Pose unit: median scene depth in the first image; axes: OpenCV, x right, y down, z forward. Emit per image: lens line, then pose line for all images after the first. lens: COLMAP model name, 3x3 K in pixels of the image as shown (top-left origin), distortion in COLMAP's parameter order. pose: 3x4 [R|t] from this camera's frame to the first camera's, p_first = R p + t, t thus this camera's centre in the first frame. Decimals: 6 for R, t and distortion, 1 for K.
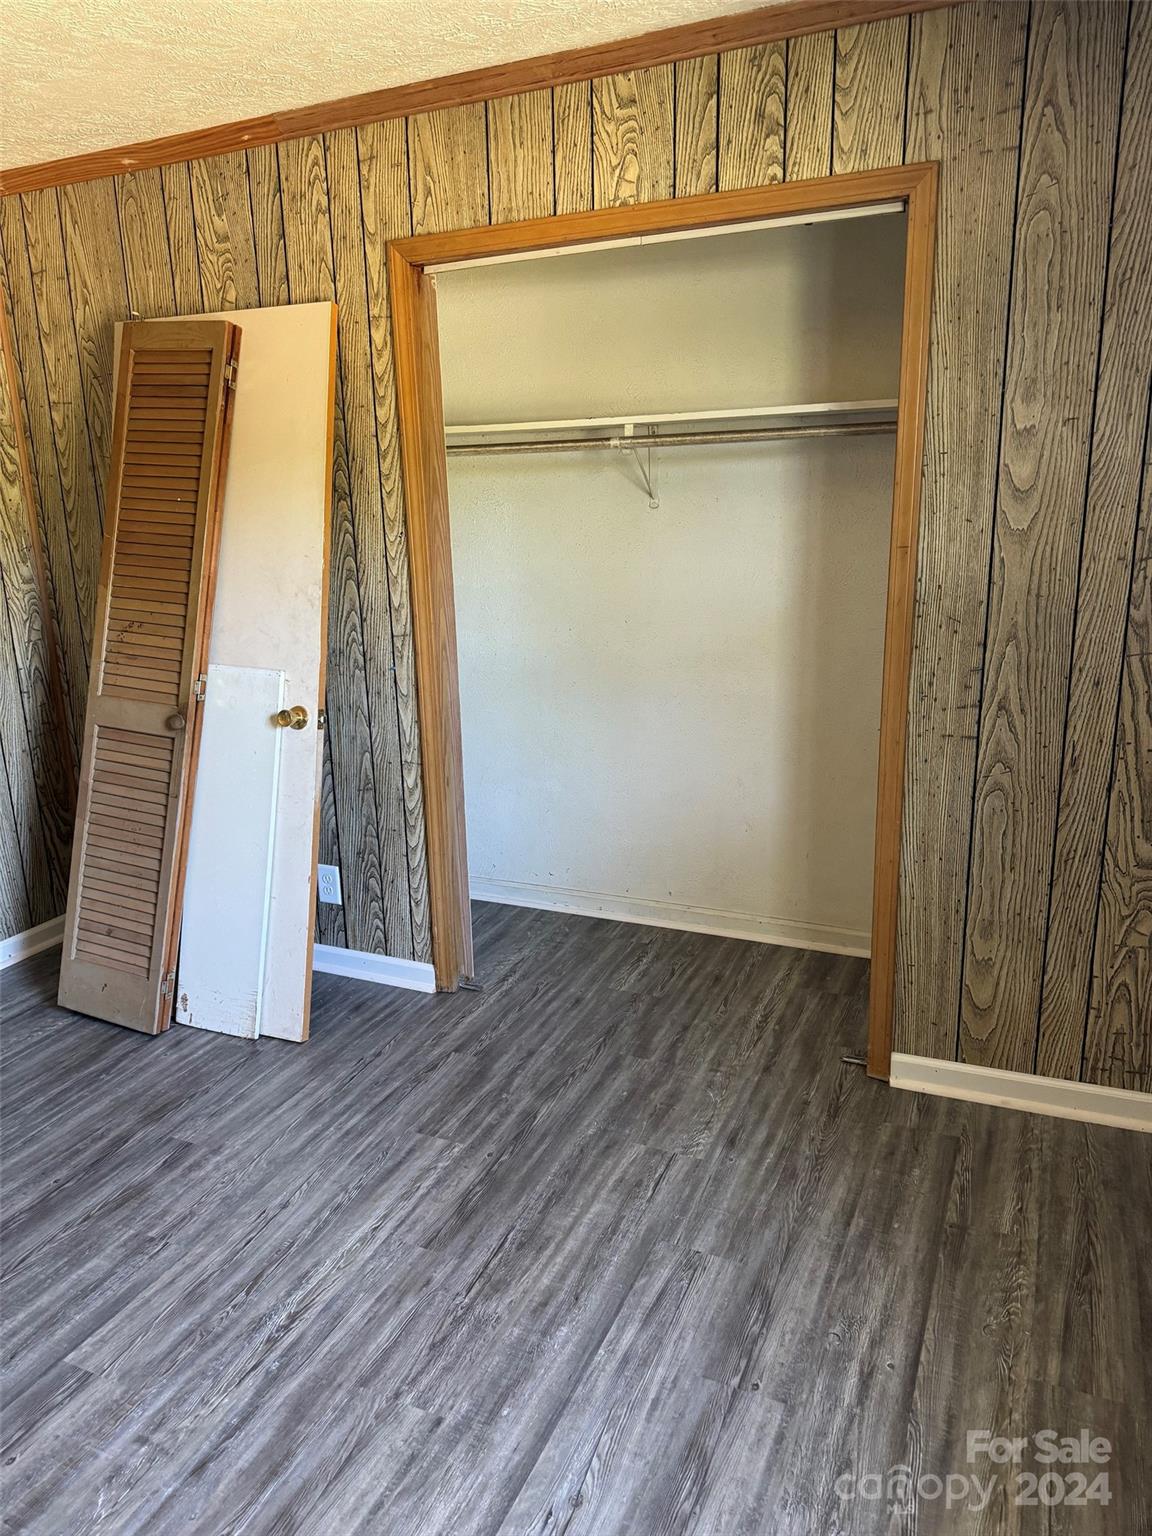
lens RADIAL K [[1081.9, 0, 584.1], [0, 1081.9, 772.1], [0, 0, 1]] dist [0.057993, -0.095006]
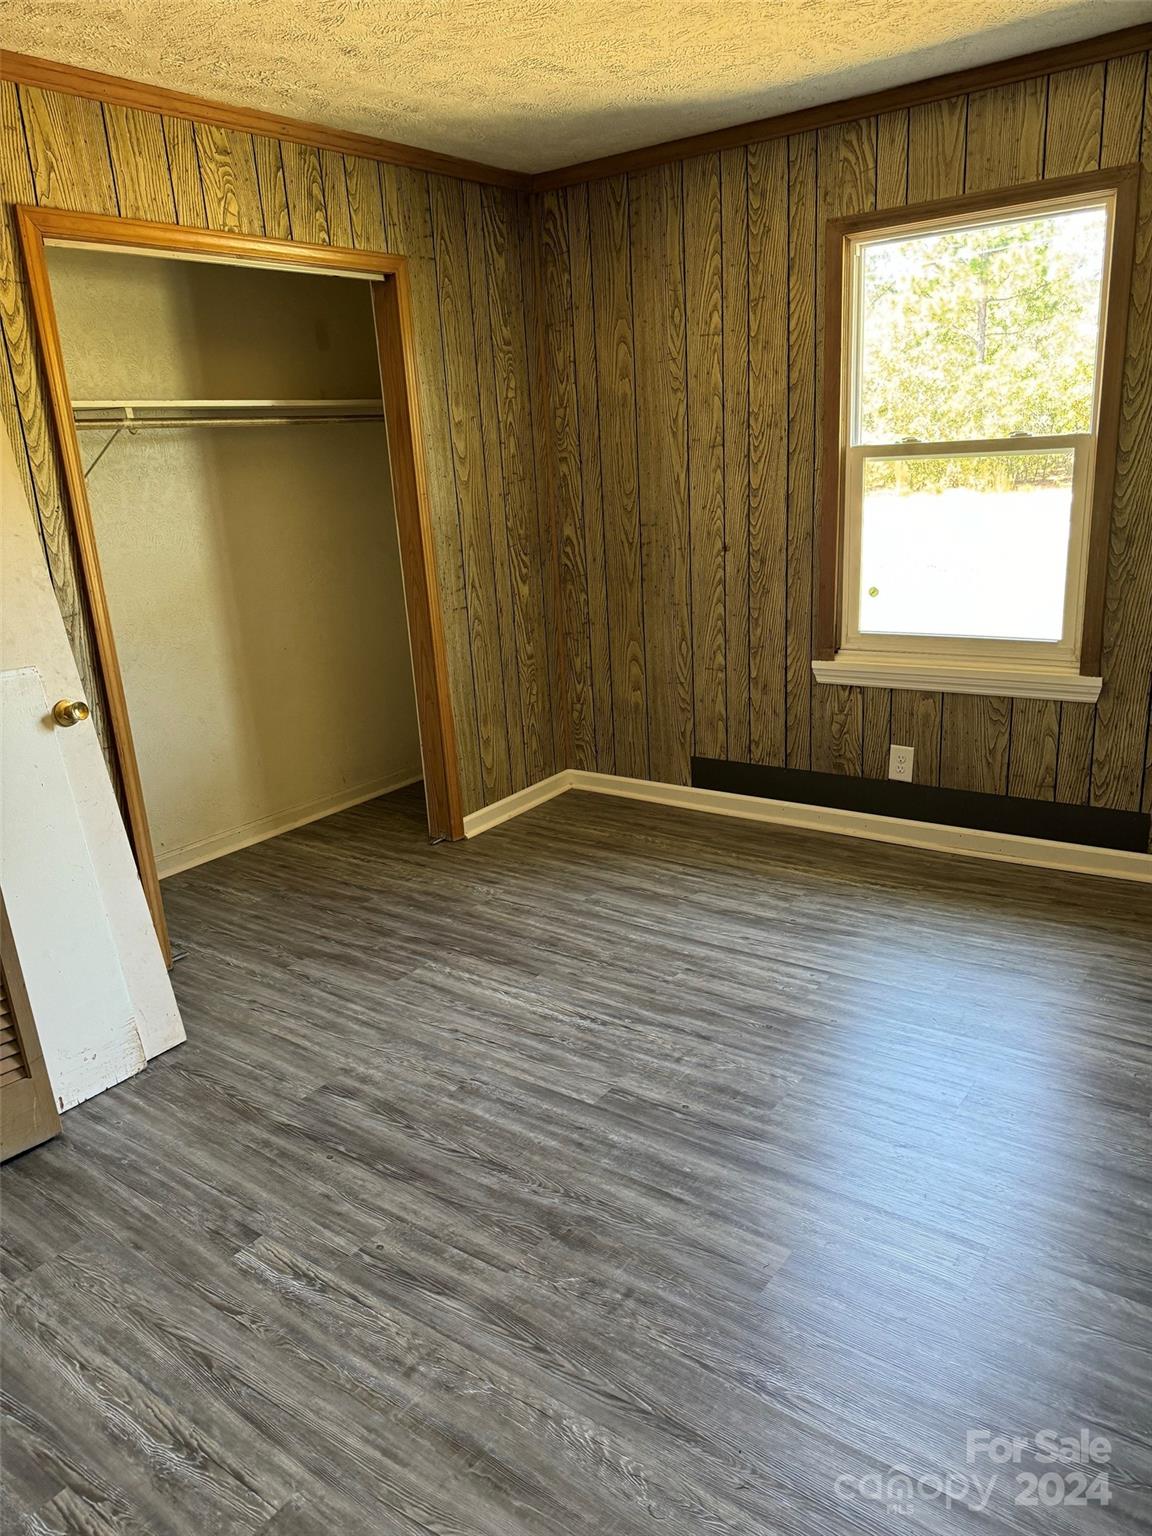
lens RADIAL K [[1089.3, 0, 570.3], [0, 1089.3, 772.5], [0, 0, 1]] dist [0.031361, -0.040449]
pose [[0.204990, -0.259719, 0.943676, -1.196780], [0.299473, 0.934555, 0.192155, -0.061416], [-0.931824, 0.243215, 0.269353, 0.434541]]
